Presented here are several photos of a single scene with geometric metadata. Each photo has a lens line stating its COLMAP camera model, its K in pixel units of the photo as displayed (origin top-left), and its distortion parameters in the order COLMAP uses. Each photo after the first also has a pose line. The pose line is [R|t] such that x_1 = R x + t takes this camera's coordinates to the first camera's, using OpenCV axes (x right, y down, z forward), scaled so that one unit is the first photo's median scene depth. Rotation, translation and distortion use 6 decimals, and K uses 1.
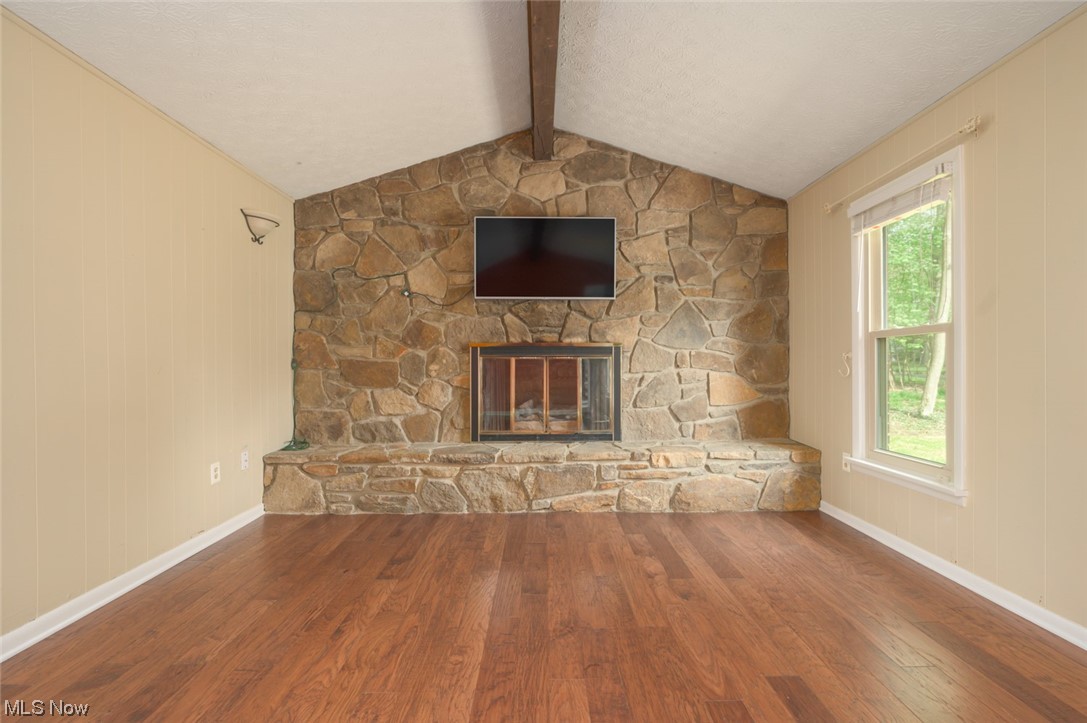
lens RADIAL K [[470.5, 0, 537.9], [0, 470.5, 361.9], [0, 0, 1]] dist [-0.003195, -0.000217]
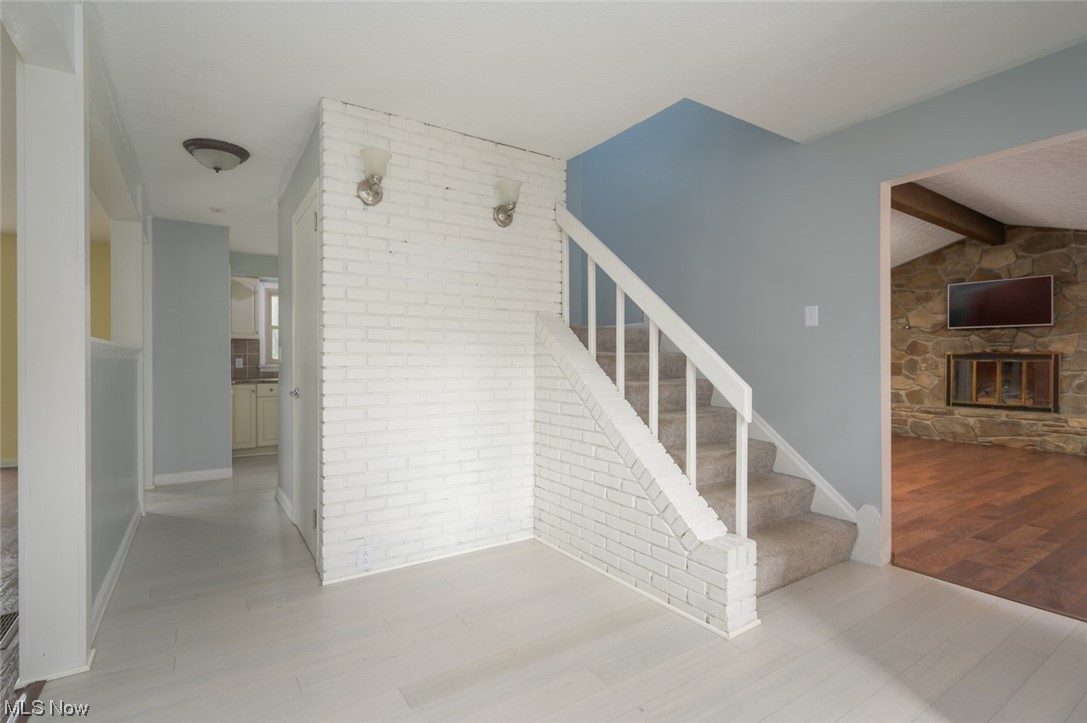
lens RADIAL K [[528.9, 0, 543.5], [0, 528.9, 361.5], [0, 0, 1]] dist [0.006463, 0.000938]
pose [[0.548662, 0.007345, -0.836012, 0.728351], [-0.003095, 0.999972, 0.006754, -0.014320], [0.836039, -0.001118, 0.548669, -1.458073]]
